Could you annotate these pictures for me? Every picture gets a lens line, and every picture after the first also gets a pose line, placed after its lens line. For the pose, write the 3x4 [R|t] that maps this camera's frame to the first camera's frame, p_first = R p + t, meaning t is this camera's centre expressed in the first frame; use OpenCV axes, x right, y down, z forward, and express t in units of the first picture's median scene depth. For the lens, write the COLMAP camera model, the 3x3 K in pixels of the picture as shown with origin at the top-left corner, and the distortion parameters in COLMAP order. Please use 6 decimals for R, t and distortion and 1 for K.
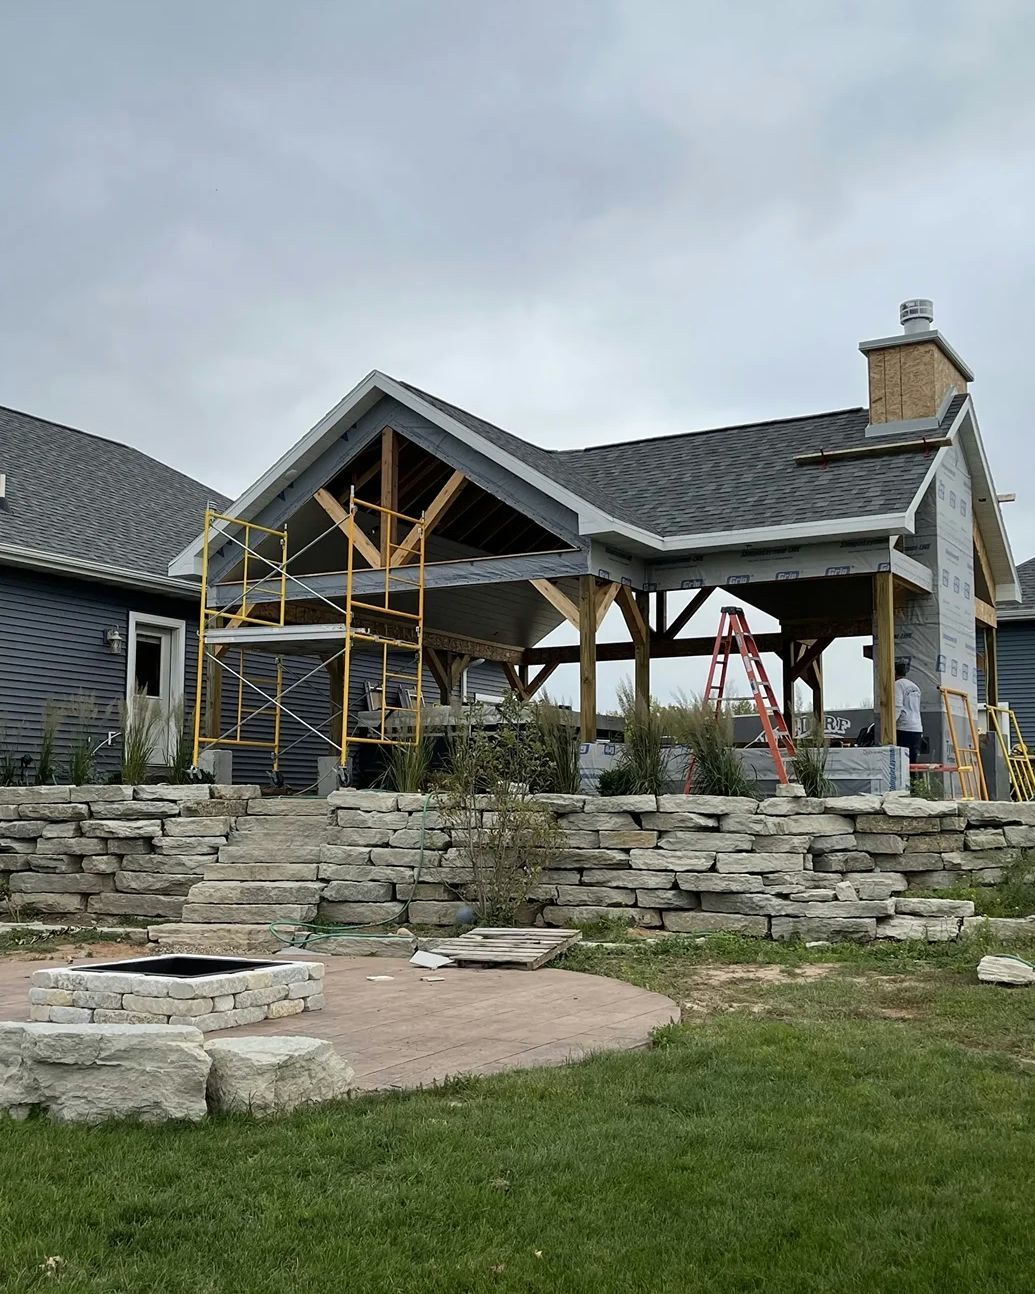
lens RADIAL K [[1506.7, 0, 519.3], [0, 1506.7, 646.1], [0, 0, 1]] dist [0.013422, 0.000000]
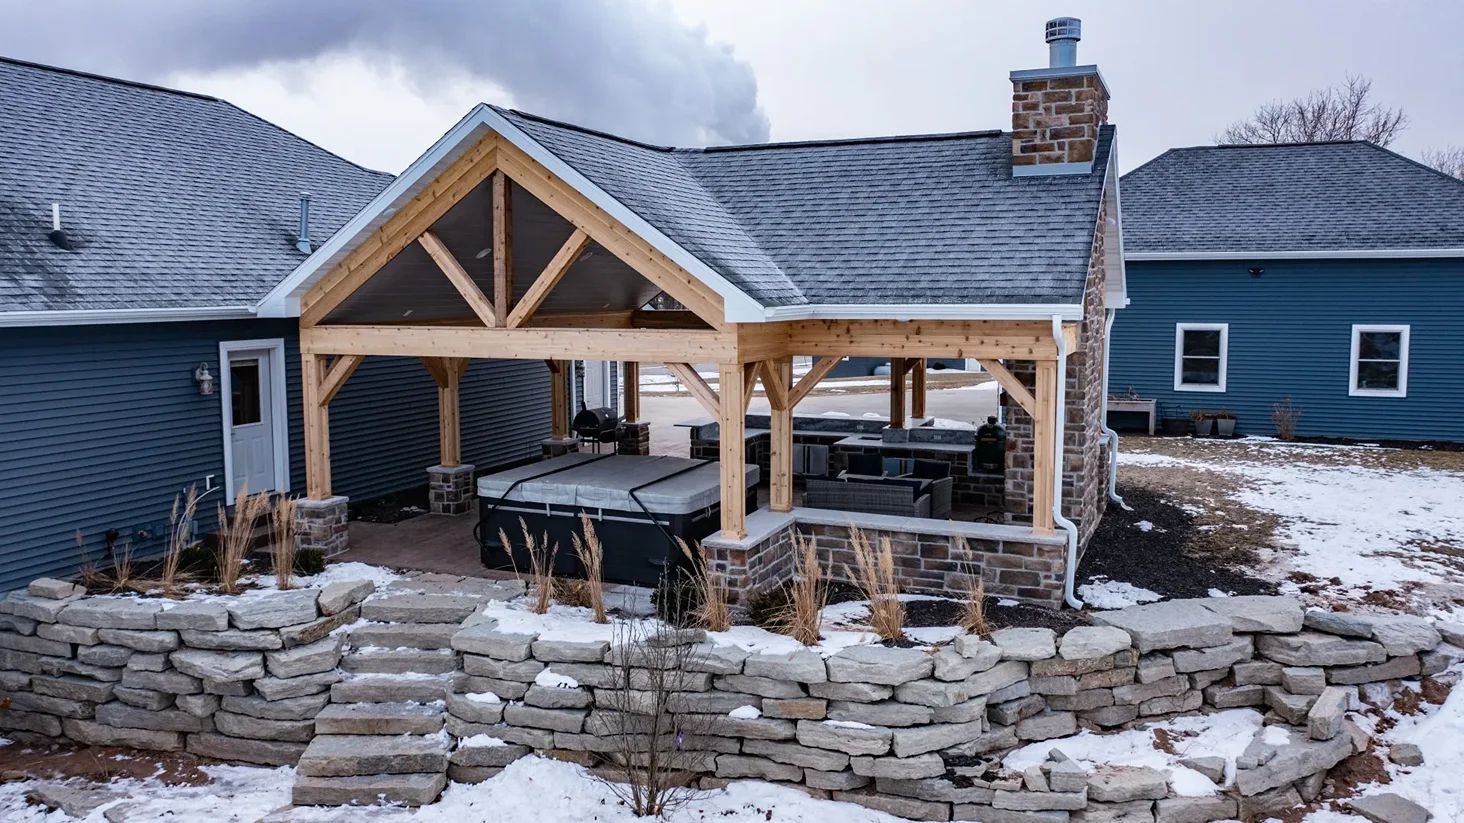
lens RADIAL K [[1172.2, 0, 729.8], [0, 1172.2, 411.8], [0, 0, 1]] dist [-0.010276, 0.010489]
pose [[0.992794, -0.019869, 0.118177, -0.041171], [-0.006530, 0.975724, 0.218908, -0.179671], [-0.119657, -0.218103, 0.968563, 0.324478]]
